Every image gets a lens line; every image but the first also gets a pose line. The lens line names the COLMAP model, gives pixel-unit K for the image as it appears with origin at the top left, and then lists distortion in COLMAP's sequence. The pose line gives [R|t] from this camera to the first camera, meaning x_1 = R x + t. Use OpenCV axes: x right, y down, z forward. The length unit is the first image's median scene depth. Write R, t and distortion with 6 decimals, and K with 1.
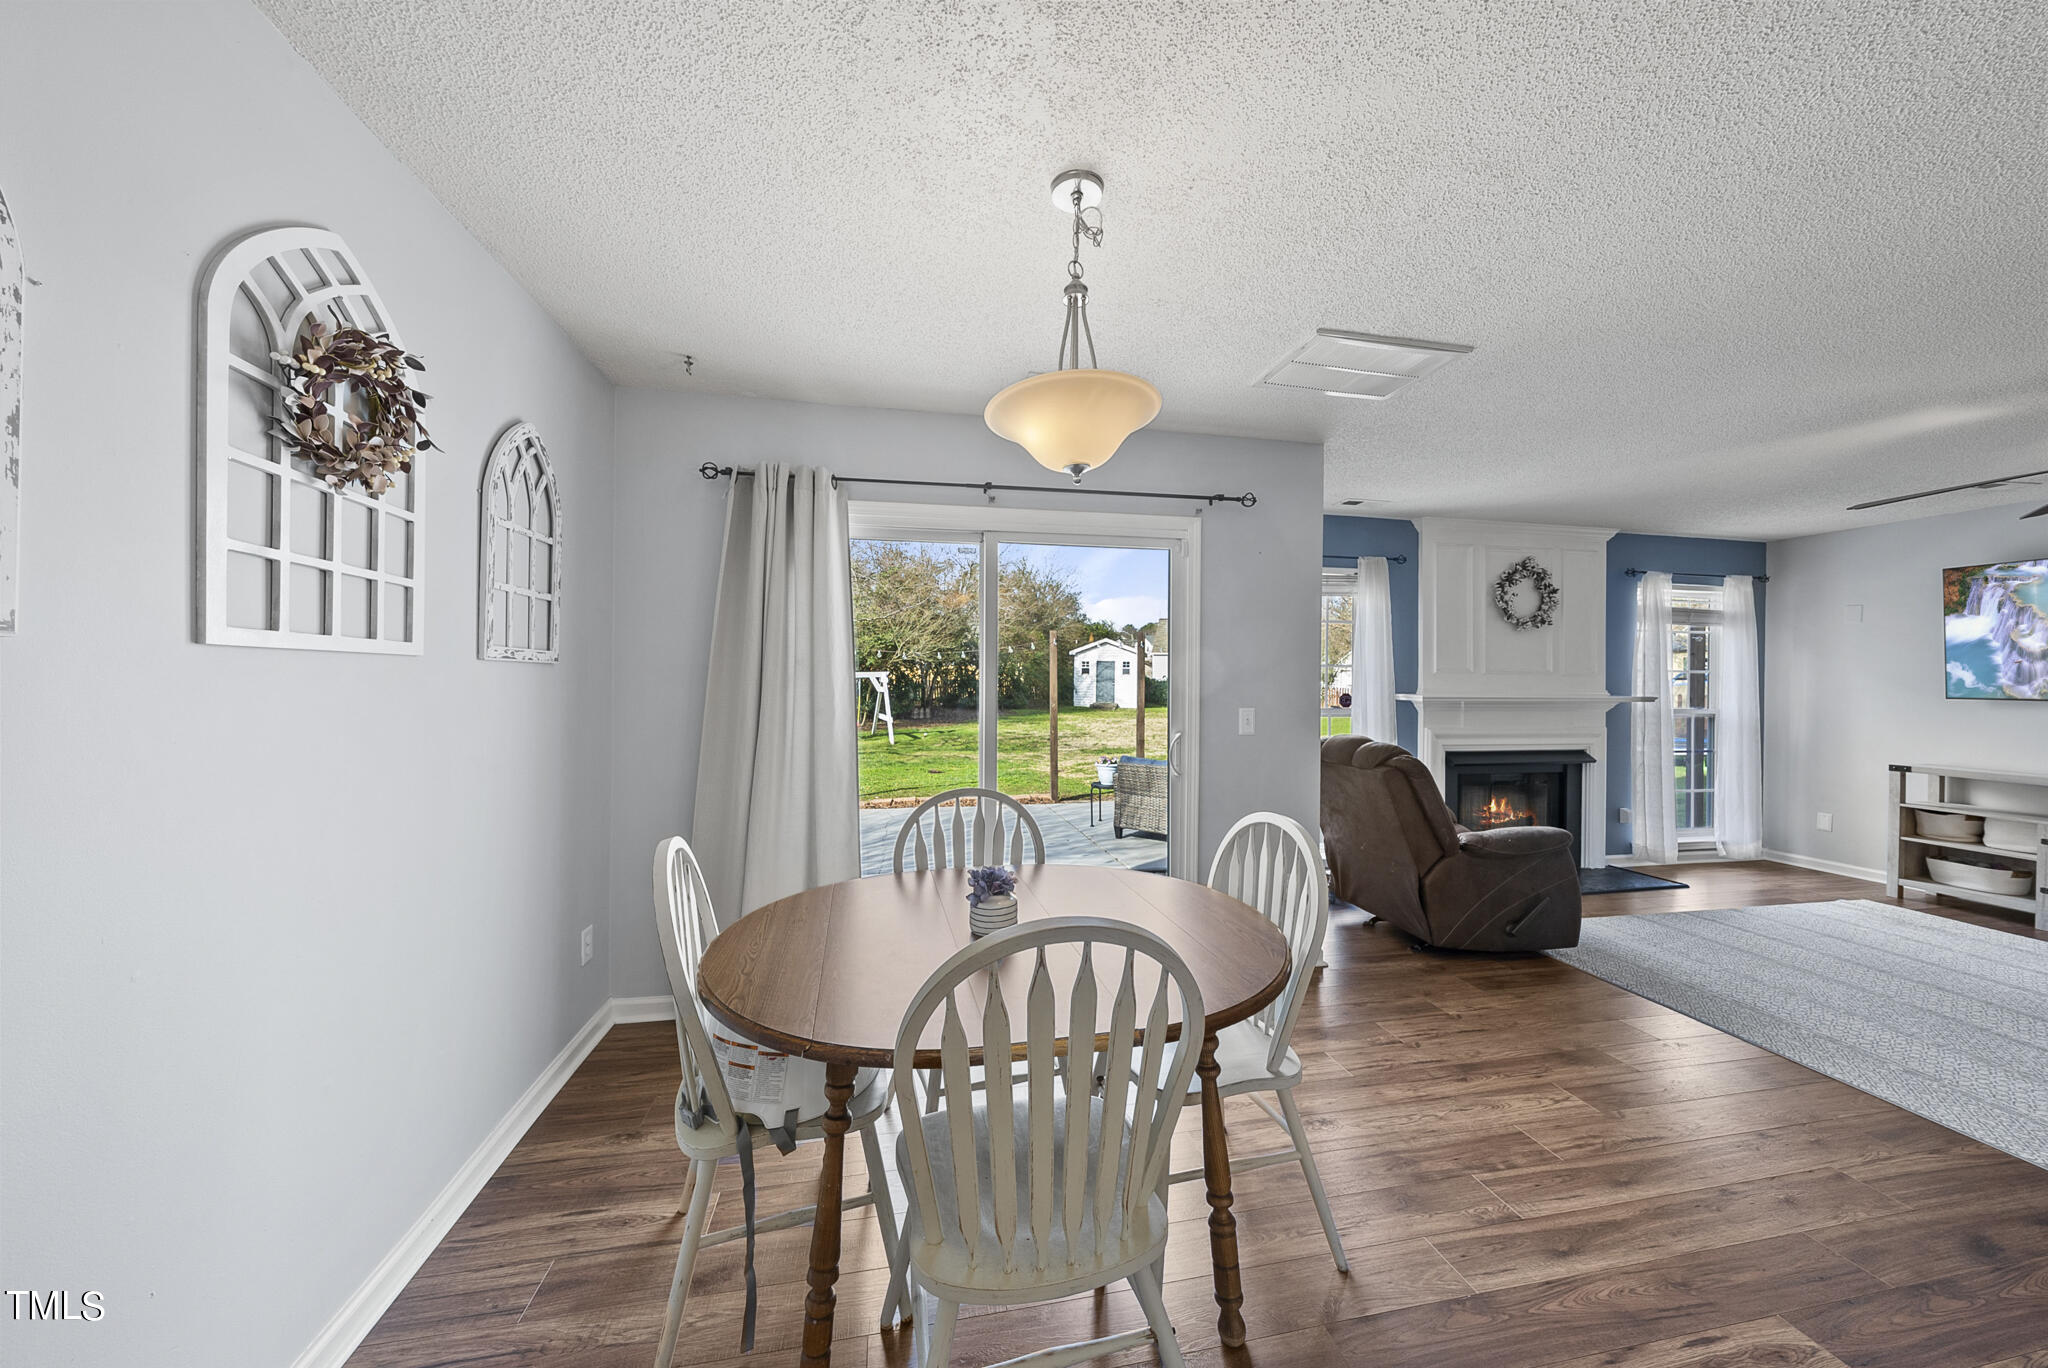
lens RADIAL K [[669.6, 0, 1024.0], [0, 669.6, 684.0], [0, 0, 1]] dist [0.000575, -0.012978]
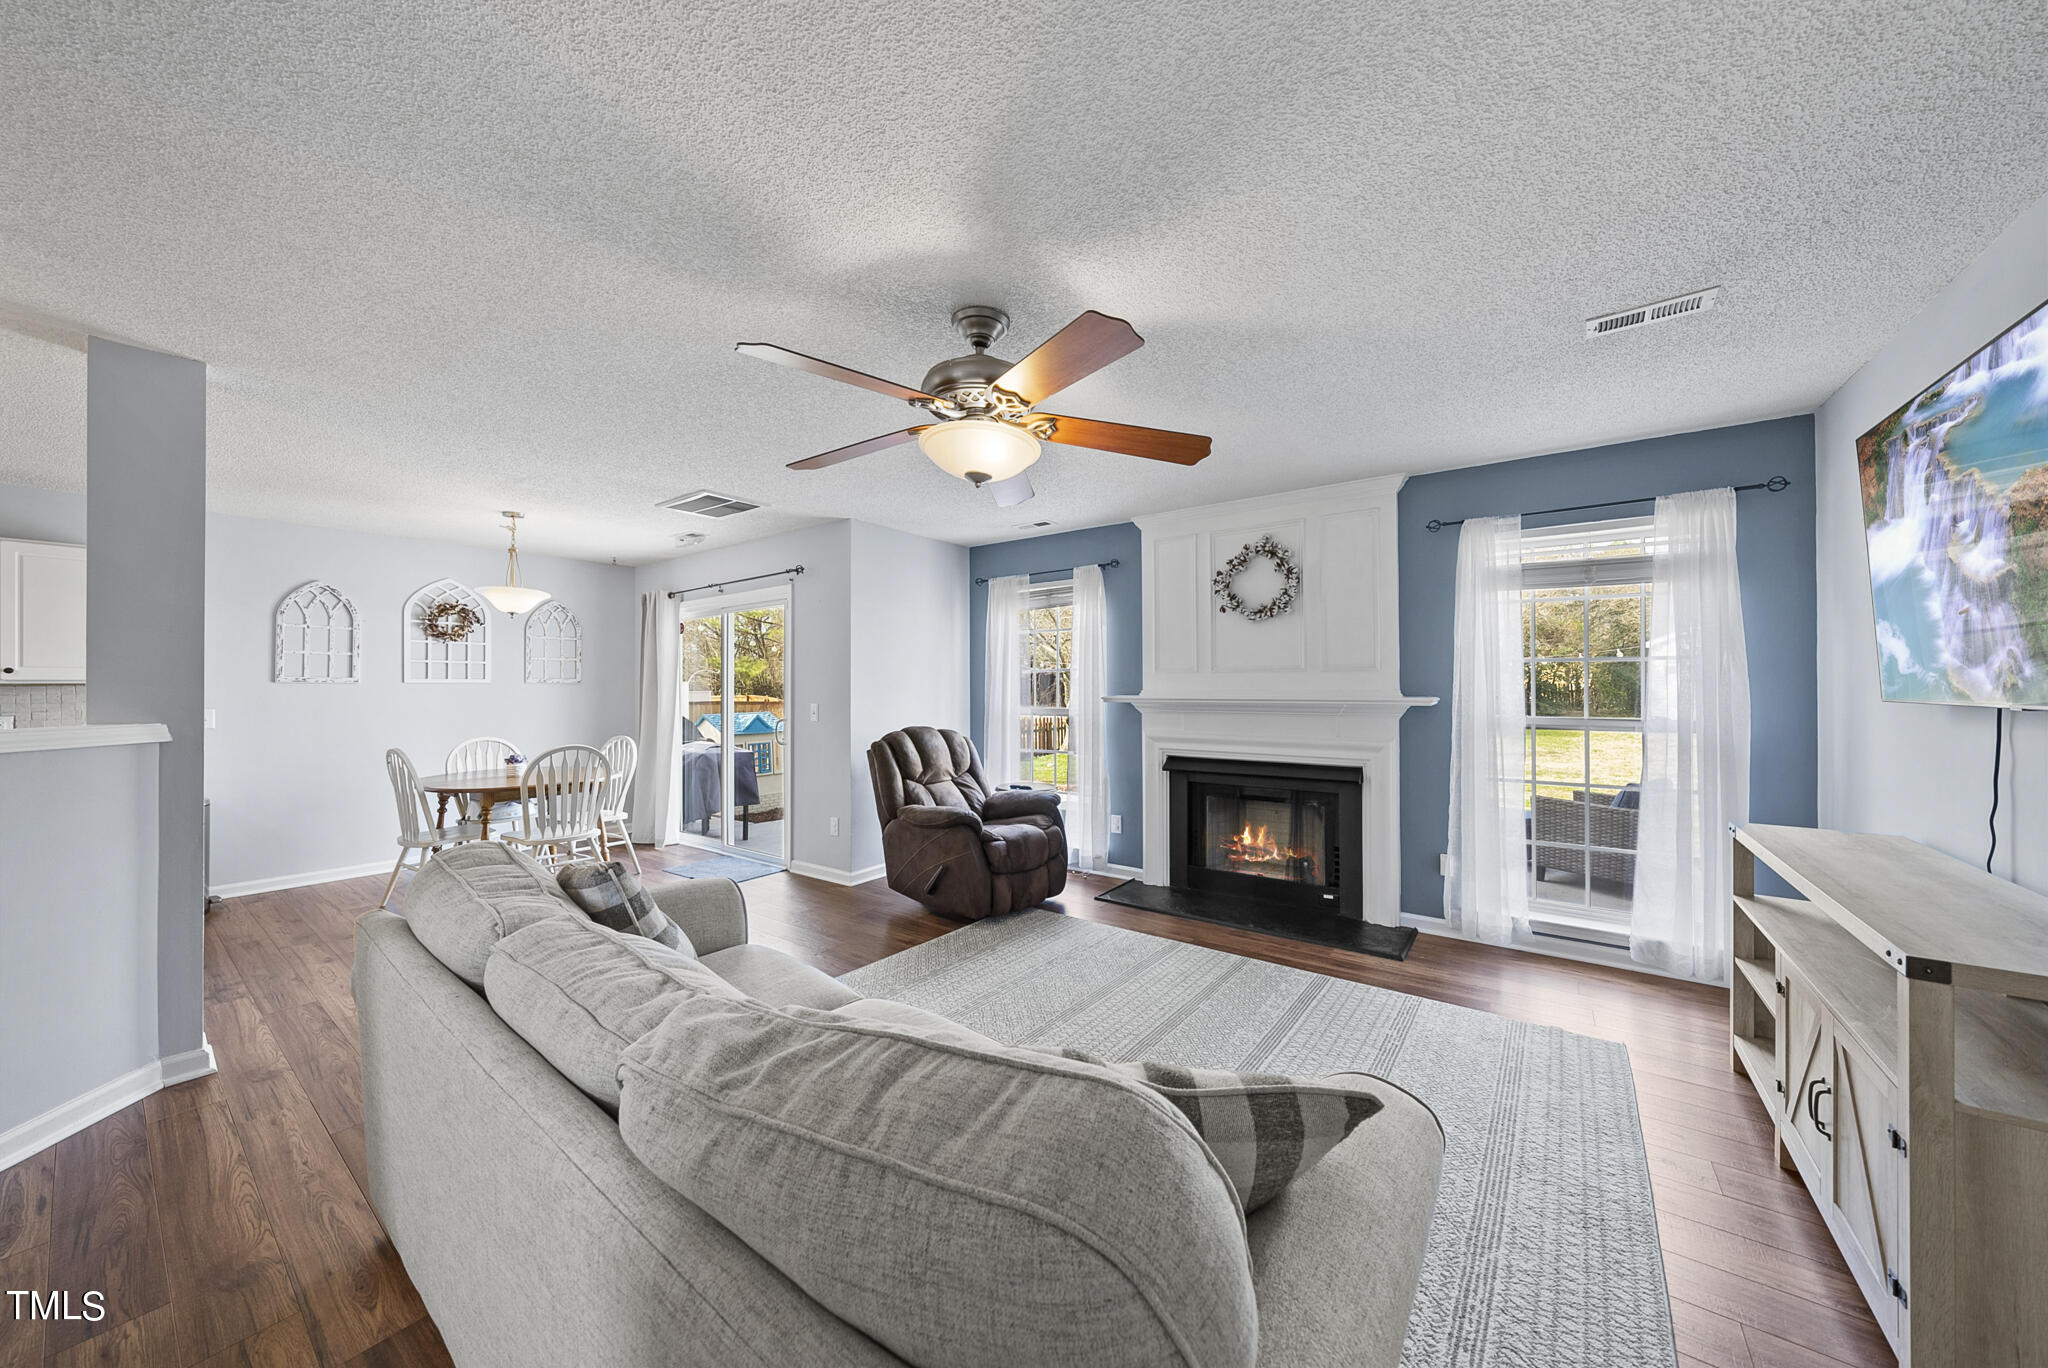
lens RADIAL K [[726.3, 0, 1038.6], [0, 726.3, 682.7], [0, 0, 1]] dist [-0.000095, -0.000017]
pose [[0.692408, -0.018675, -0.721265, 1.265337], [0.006874, 0.999790, -0.019288, 0.015509], [0.721474, 0.008397, 0.692391, 0.146289]]
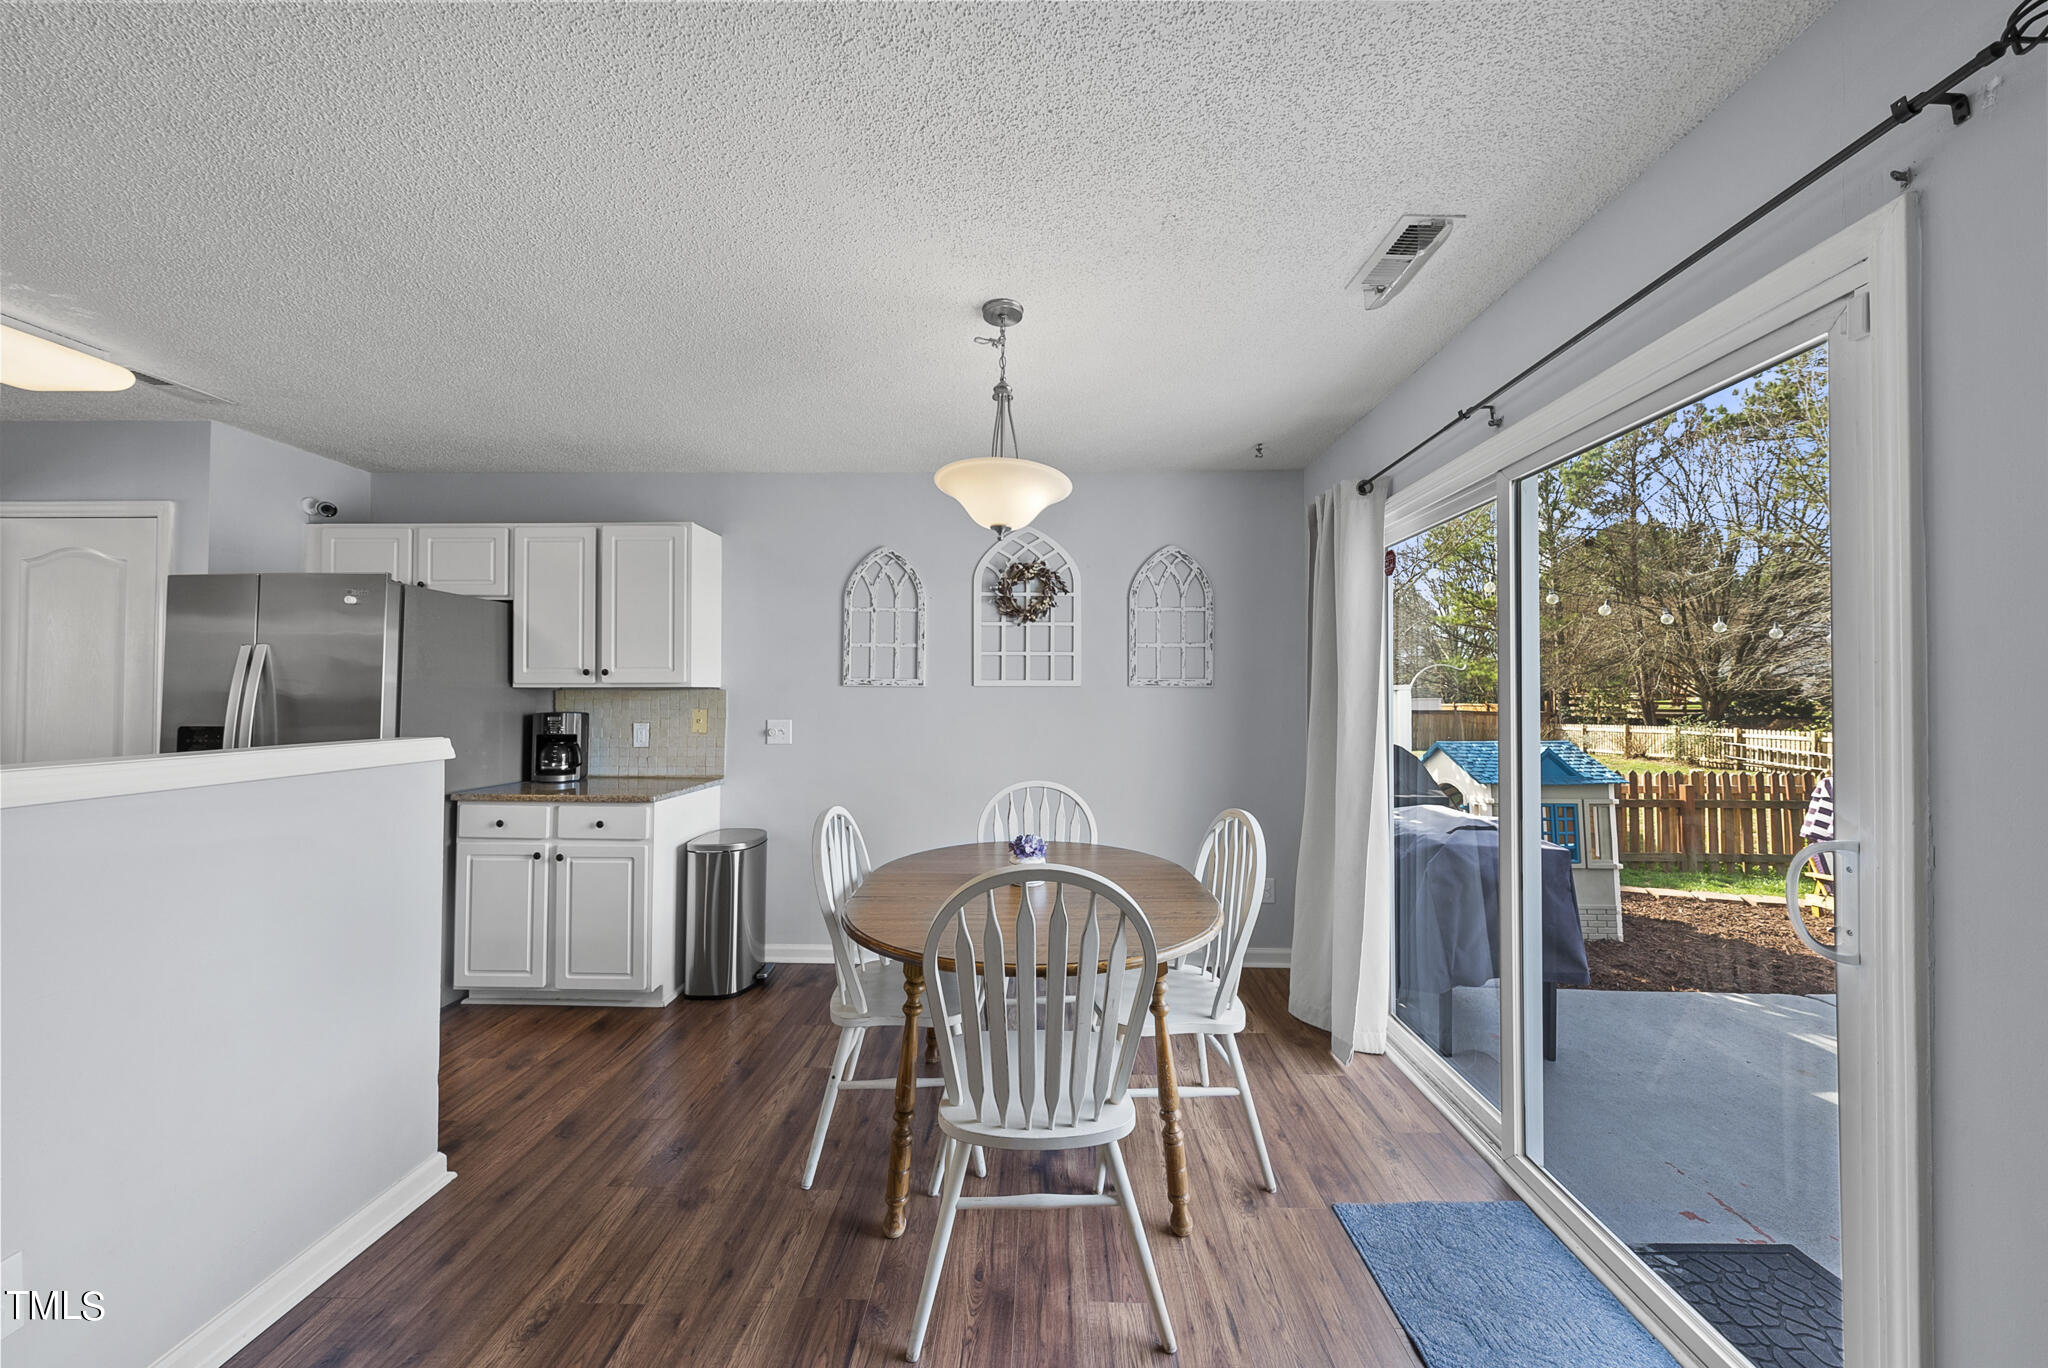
lens RADIAL K [[669.6, 0, 1024.0], [0, 669.6, 684.0], [0, 0, 1]] dist [0.000575, -0.012978]
pose [[-0.203665, -0.027084, -0.978666, 0.425068], [-0.008157, 0.999630, -0.025967, 0.003078], [0.979007, 0.002694, -0.203811, 0.421309]]
